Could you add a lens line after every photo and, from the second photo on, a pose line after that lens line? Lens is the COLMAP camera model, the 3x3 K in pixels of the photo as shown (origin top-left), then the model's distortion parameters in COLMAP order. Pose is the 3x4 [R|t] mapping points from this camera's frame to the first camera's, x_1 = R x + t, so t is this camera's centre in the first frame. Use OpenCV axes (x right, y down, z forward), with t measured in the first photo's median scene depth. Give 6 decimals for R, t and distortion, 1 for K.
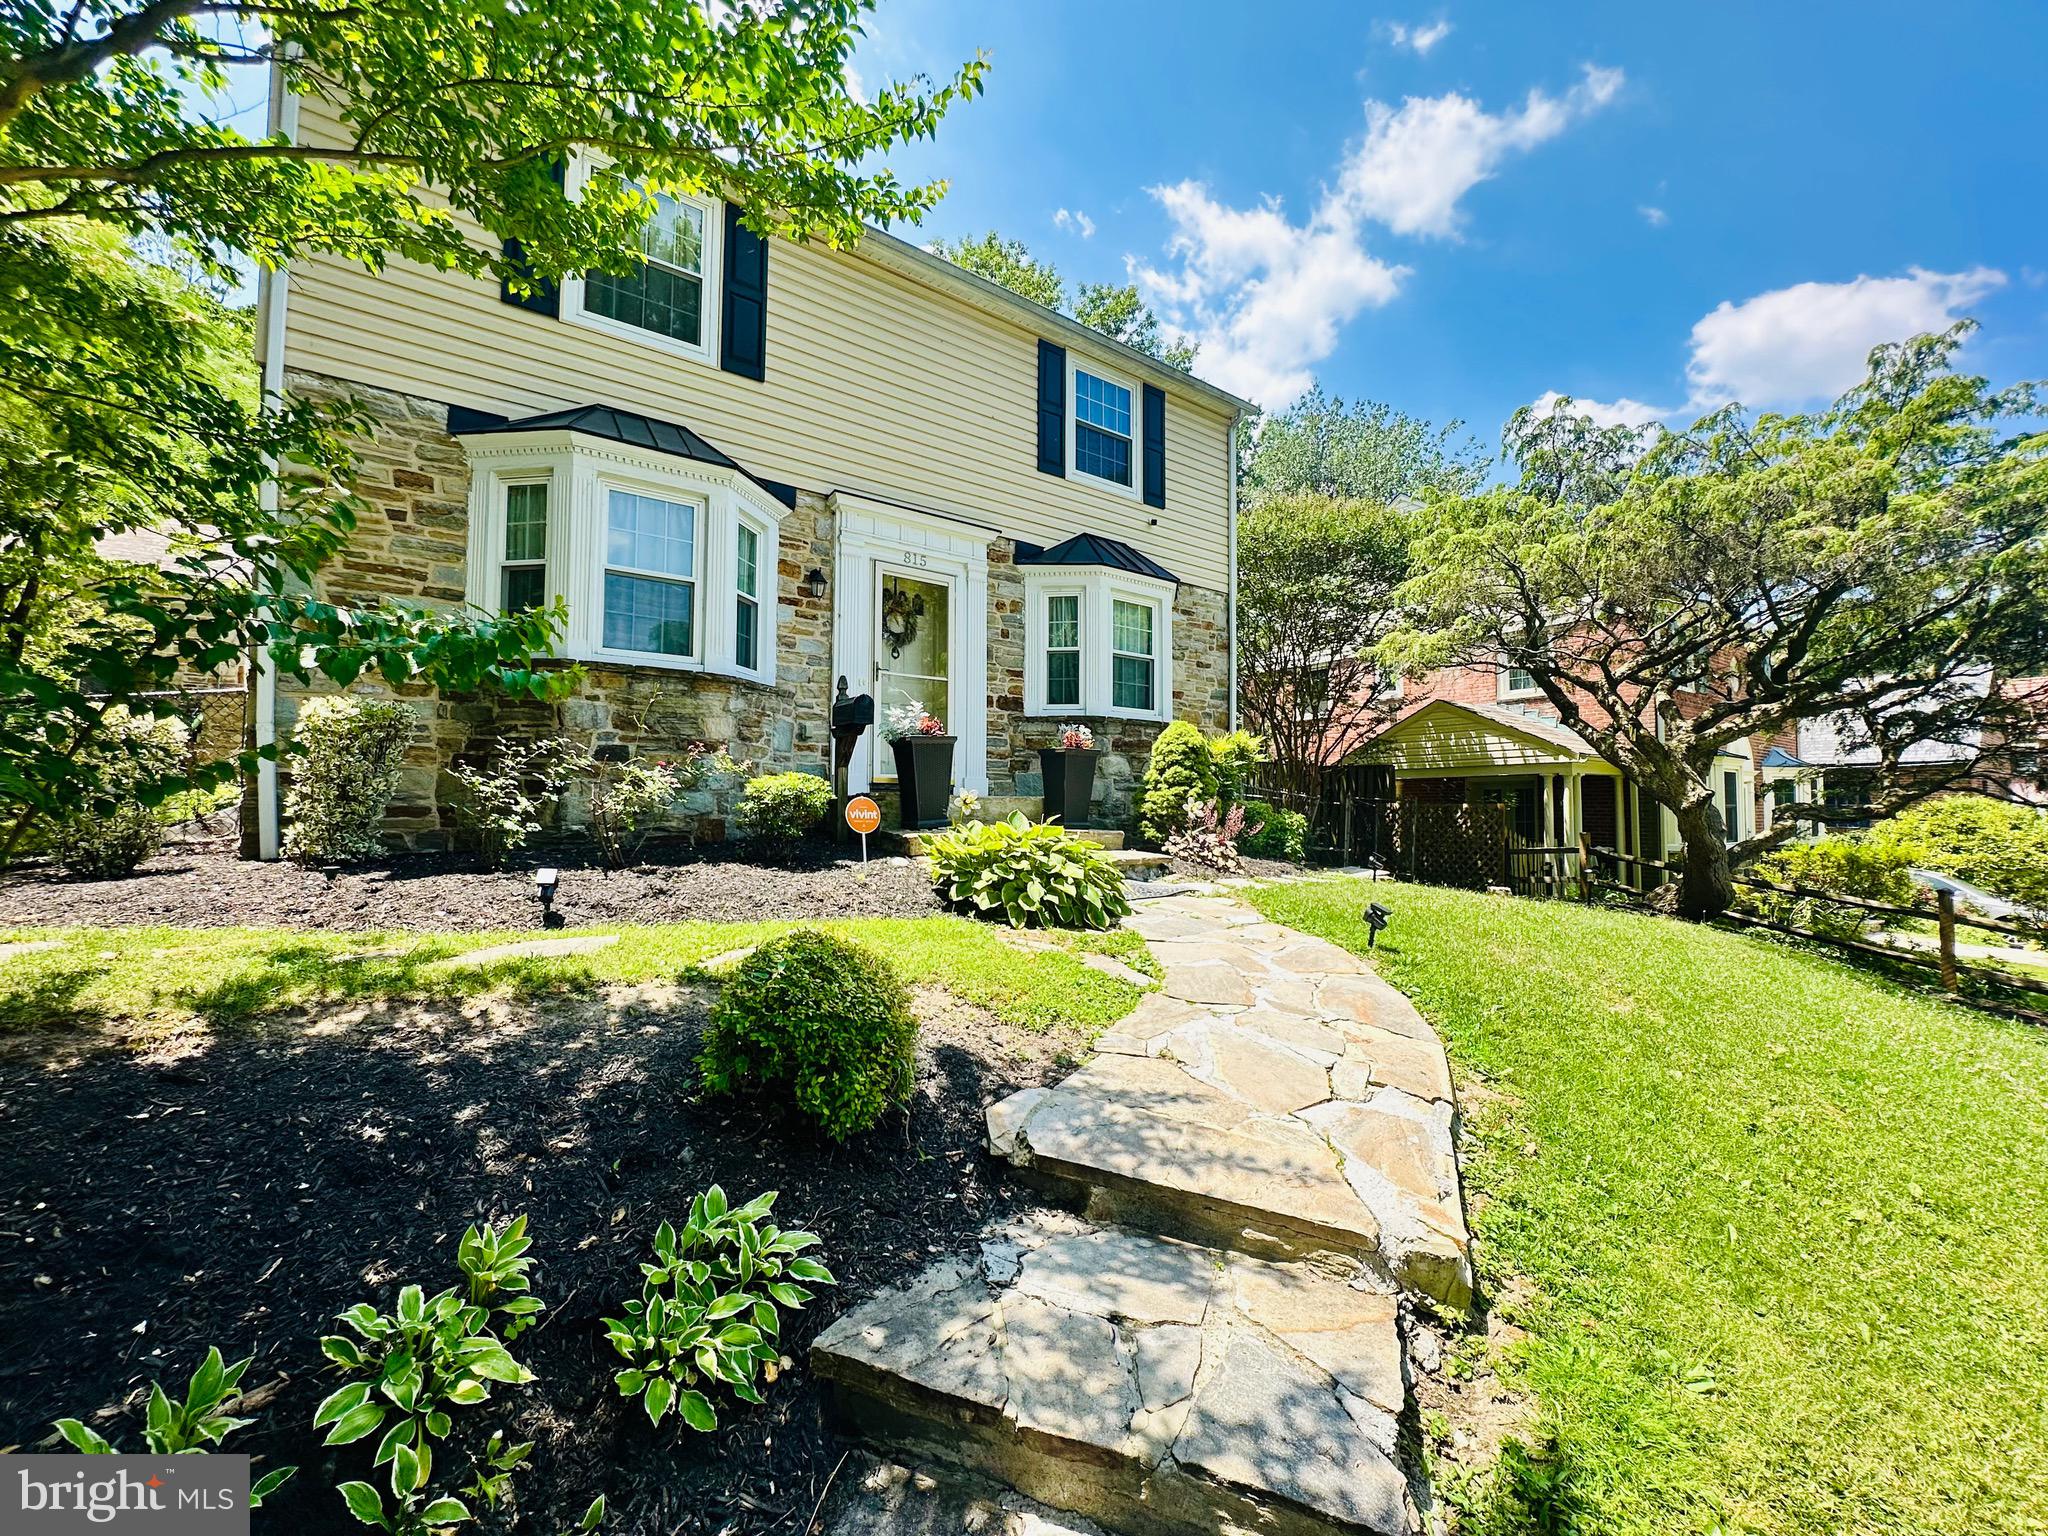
lens RADIAL K [[814.1, 0, 1031.9], [0, 814.1, 768.8], [0, 0, 1]] dist [0.000472, 0.000077]
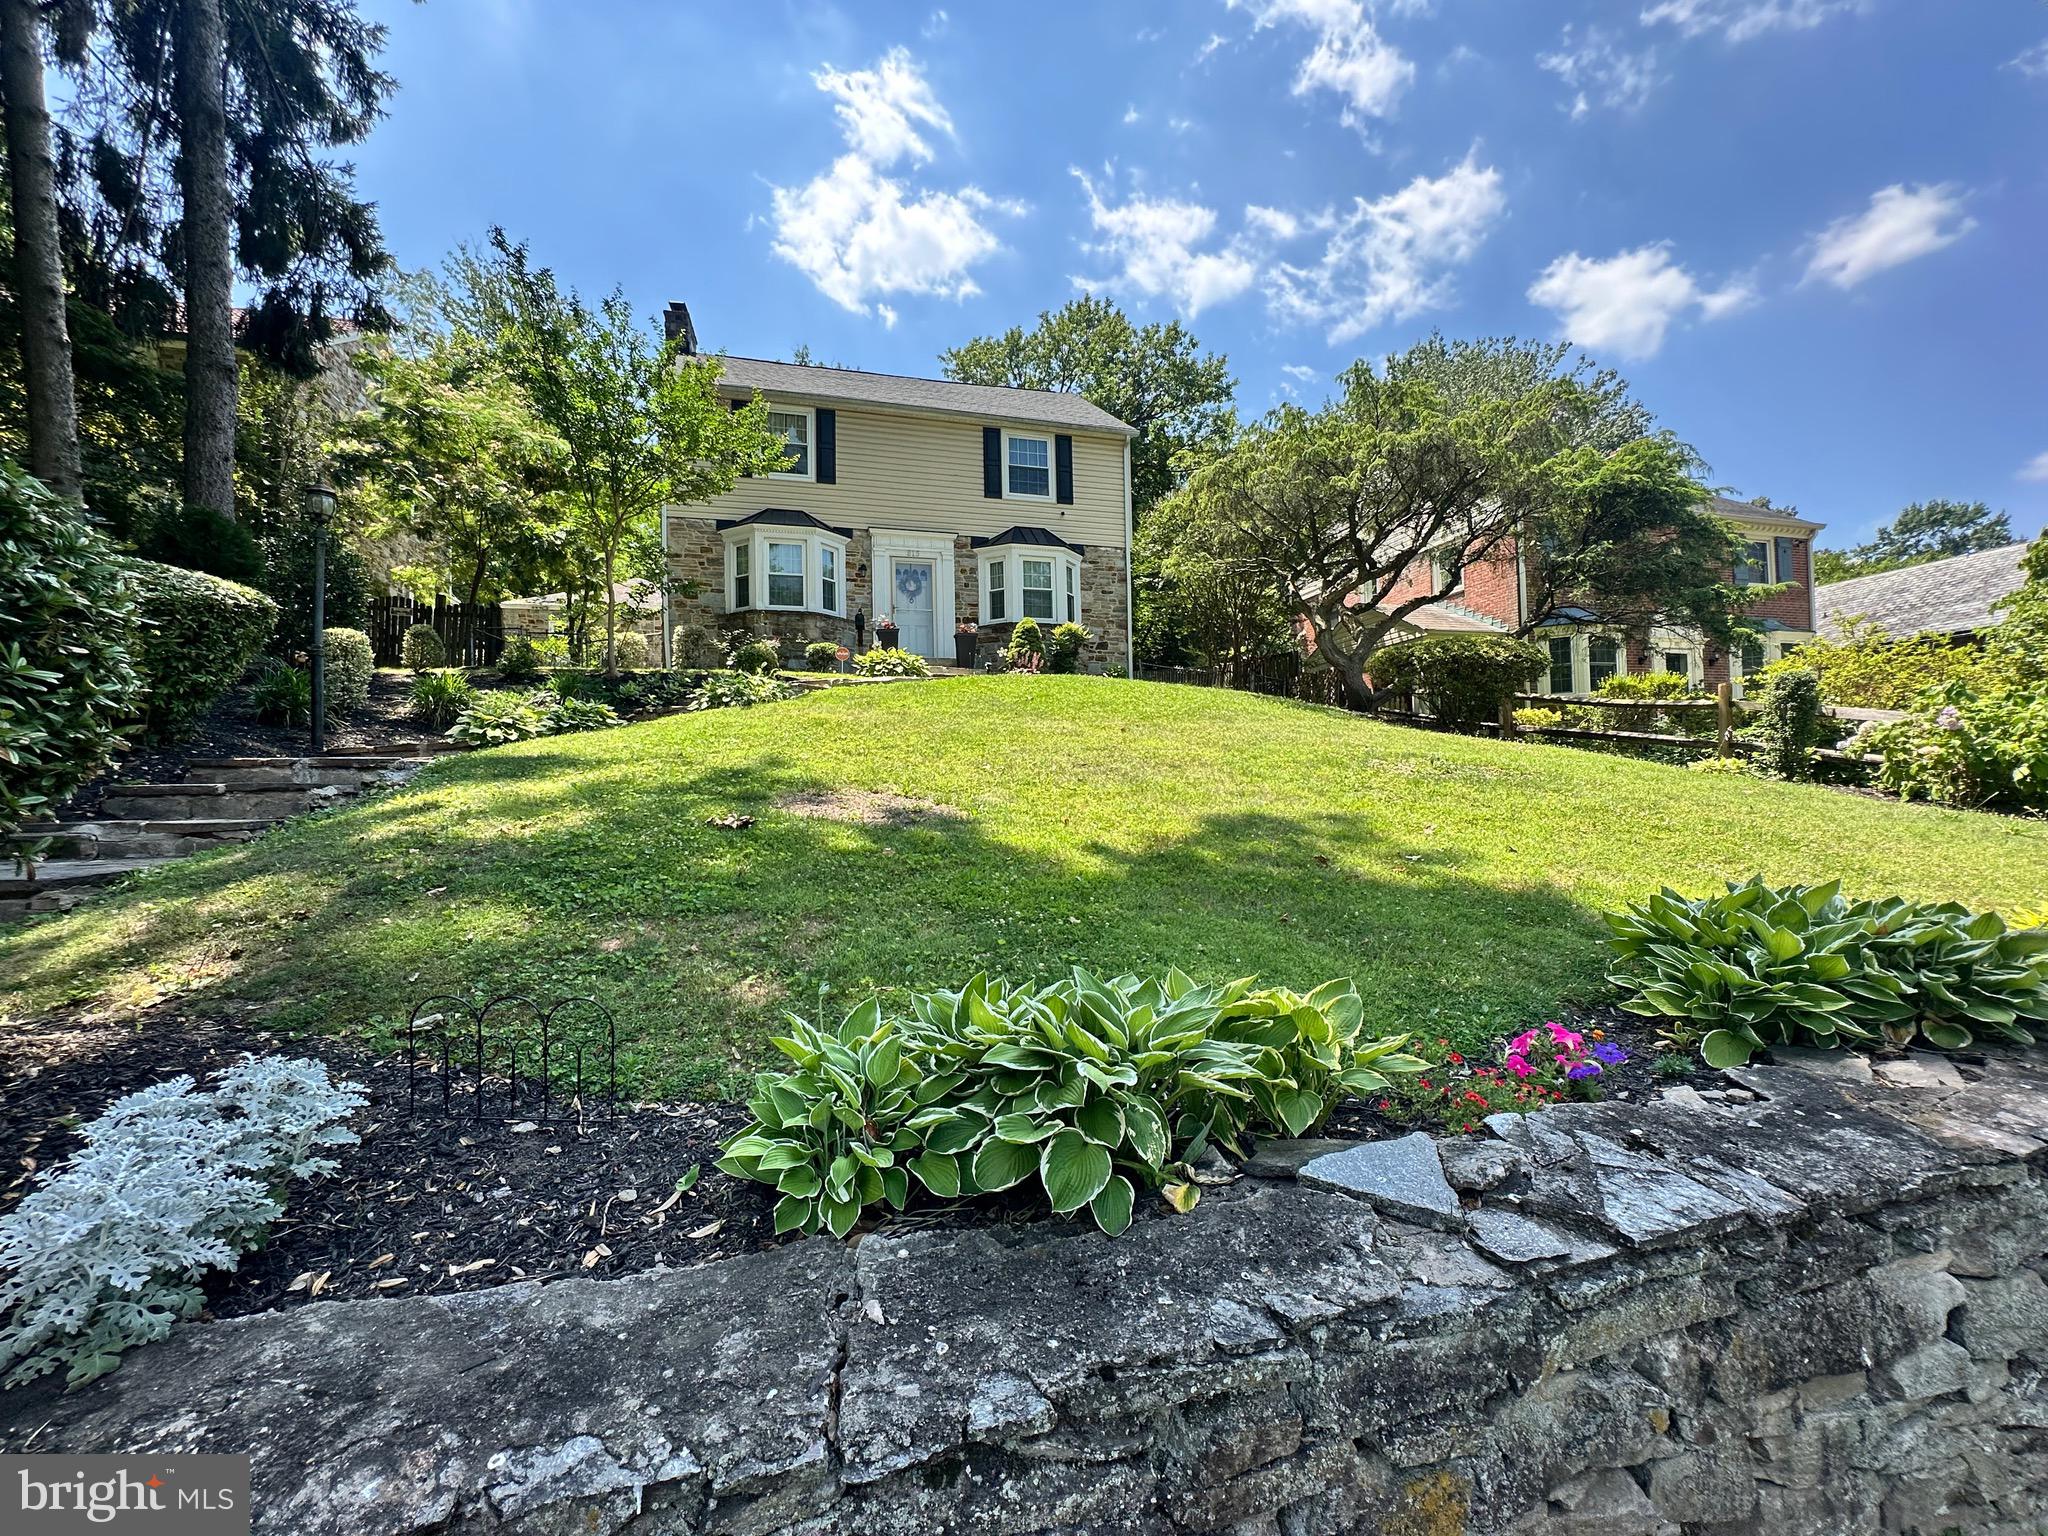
lens RADIAL K [[814.1, 0, 1031.9], [0, 814.1, 768.8], [0, 0, 1]] dist [0.000472, 0.000077]
pose [[0.934792, -0.036640, -0.353301, 0.774386], [0.042103, 0.999083, 0.007786, 0.261412], [0.352692, -0.022154, 0.935477, -0.767320]]
